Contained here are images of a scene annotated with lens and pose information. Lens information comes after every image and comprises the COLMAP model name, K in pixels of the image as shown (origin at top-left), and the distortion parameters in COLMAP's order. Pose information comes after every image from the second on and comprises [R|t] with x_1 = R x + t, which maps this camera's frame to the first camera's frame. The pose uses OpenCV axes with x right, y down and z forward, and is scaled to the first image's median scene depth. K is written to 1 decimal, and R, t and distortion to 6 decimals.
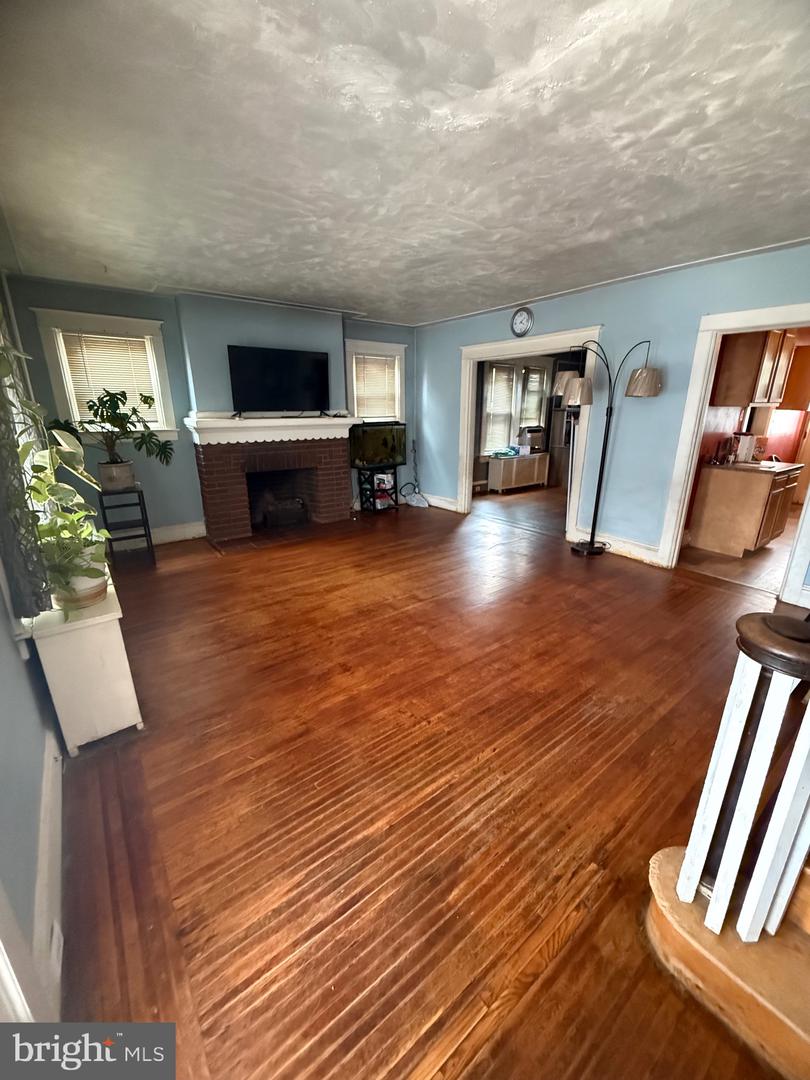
lens RADIAL K [[428.5, 0, 405.0], [0, 428.5, 540.0], [0, 0, 1]] dist [-0.001775, 0.000168]
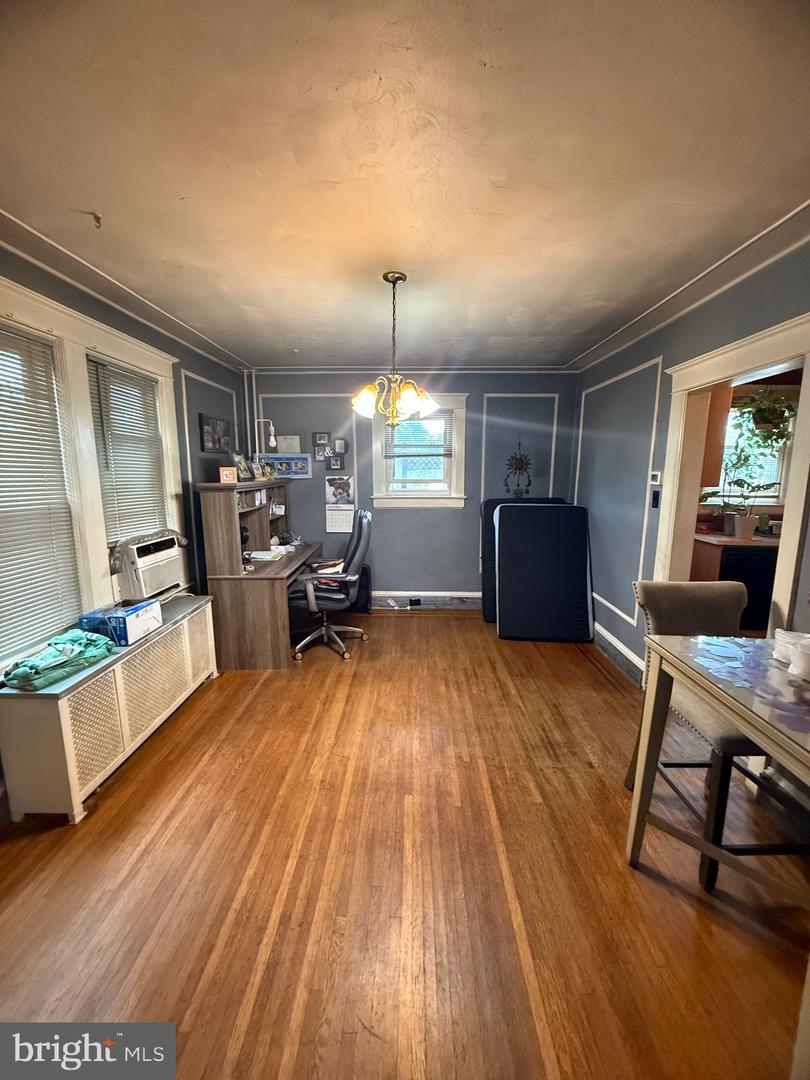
lens RADIAL K [[428.5, 0, 405.0], [0, 428.5, 540.0], [0, 0, 1]] dist [-0.001775, 0.000168]
pose [[0.624540, -0.122294, 0.771359, 0.303842], [0.225805, 0.973757, -0.028442, -0.397208], [-0.747638, 0.191940, 0.635765, 1.204631]]
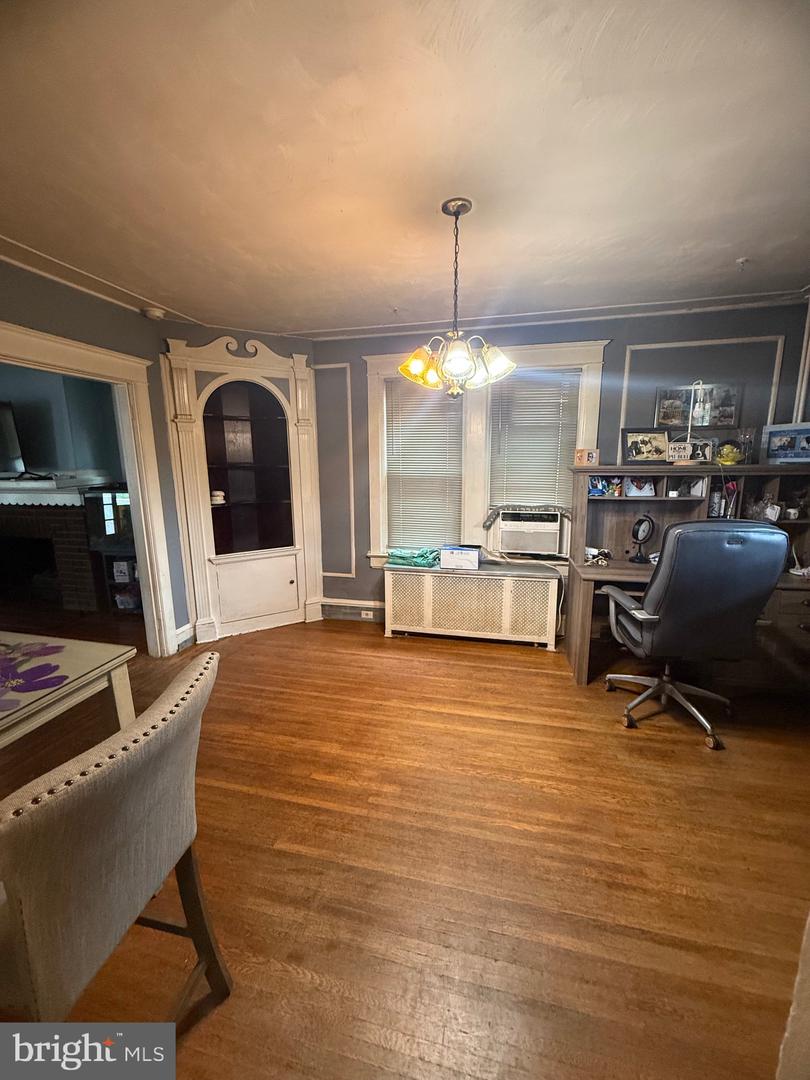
lens RADIAL K [[428.5, 0, 405.0], [0, 428.5, 540.0], [0, 0, 1]] dist [-0.001775, 0.000168]
pose [[0.632576, 0.140698, -0.761611, 1.081963], [-0.218419, 0.975854, -0.001137, -0.399123], [0.743061, 0.167069, 0.648033, 1.232958]]
